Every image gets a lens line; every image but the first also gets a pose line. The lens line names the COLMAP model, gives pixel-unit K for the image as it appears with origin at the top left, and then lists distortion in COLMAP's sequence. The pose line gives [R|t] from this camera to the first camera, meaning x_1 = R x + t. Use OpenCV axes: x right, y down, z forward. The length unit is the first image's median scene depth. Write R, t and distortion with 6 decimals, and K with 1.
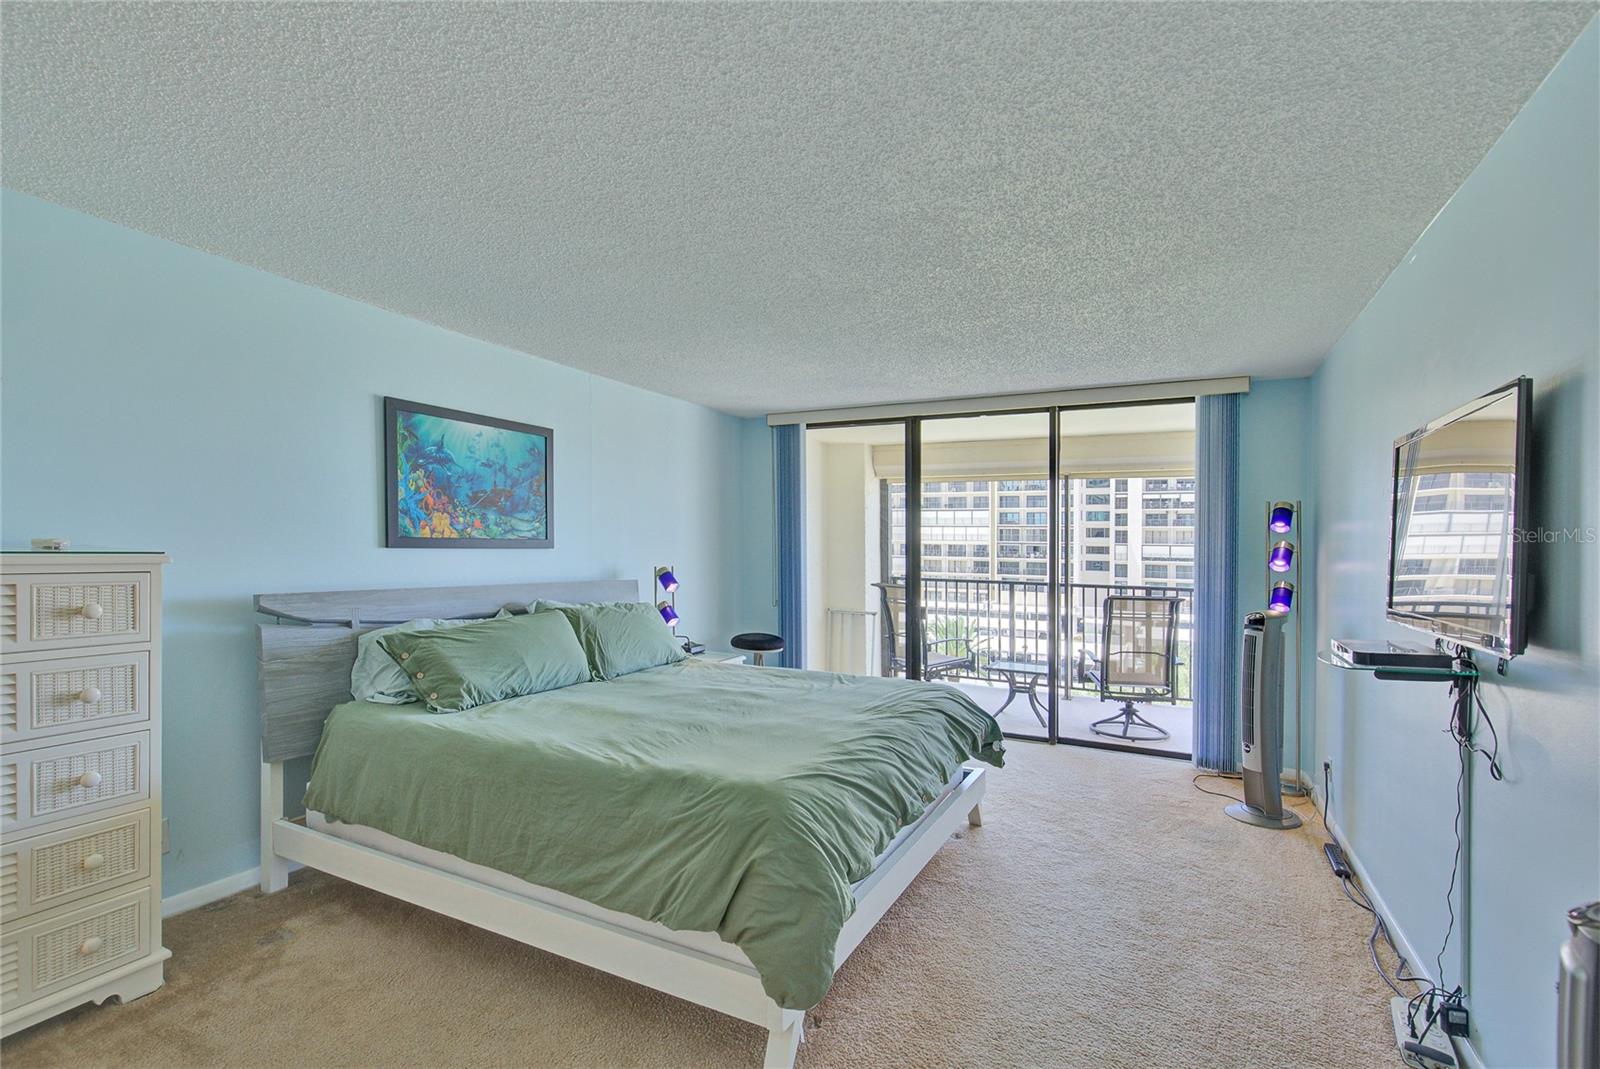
lens RADIAL K [[721.7, 0, 787.6], [0, 721.7, 534.4], [0, 0, 1]] dist [-0.000488, 0.000611]
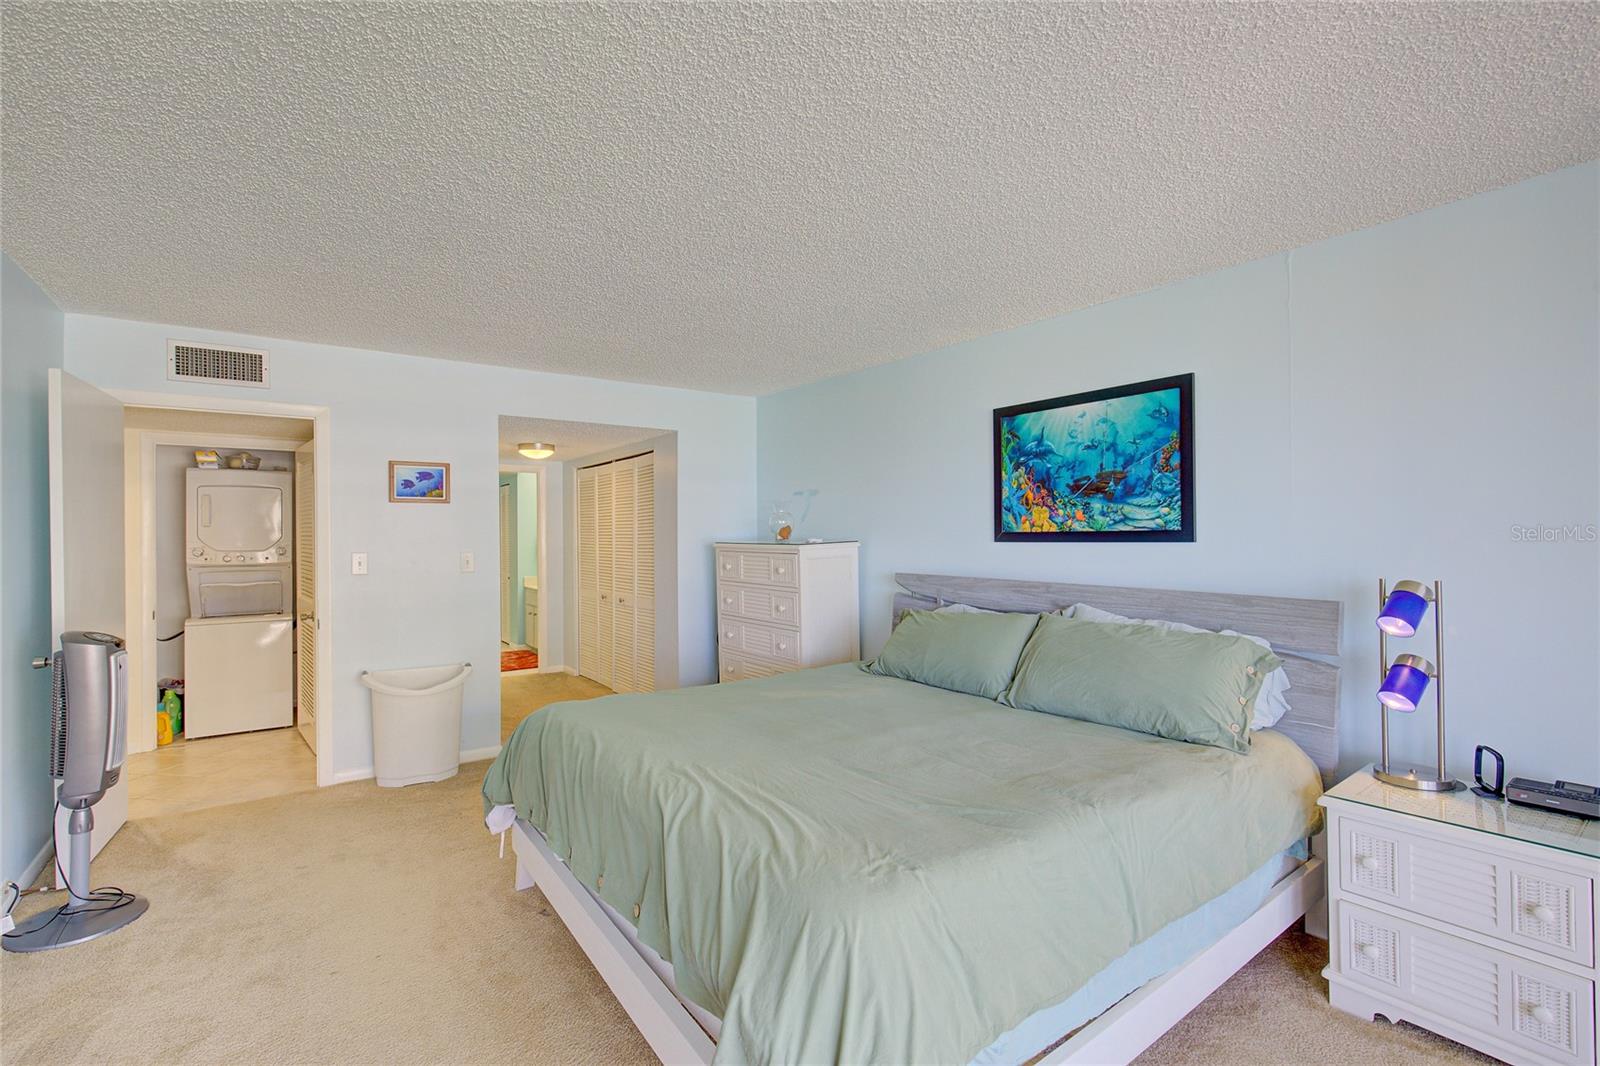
lens RADIAL K [[721.7, 0, 798.2], [0, 721.7, 539.4], [0, 0, 1]] dist [-0.000488, 0.000611]
pose [[-0.434143, -0.007619, -0.900812, 0.545027], [0.015966, 0.999742, -0.016151, 0.025232], [0.900702, -0.021394, -0.433910, 1.096656]]
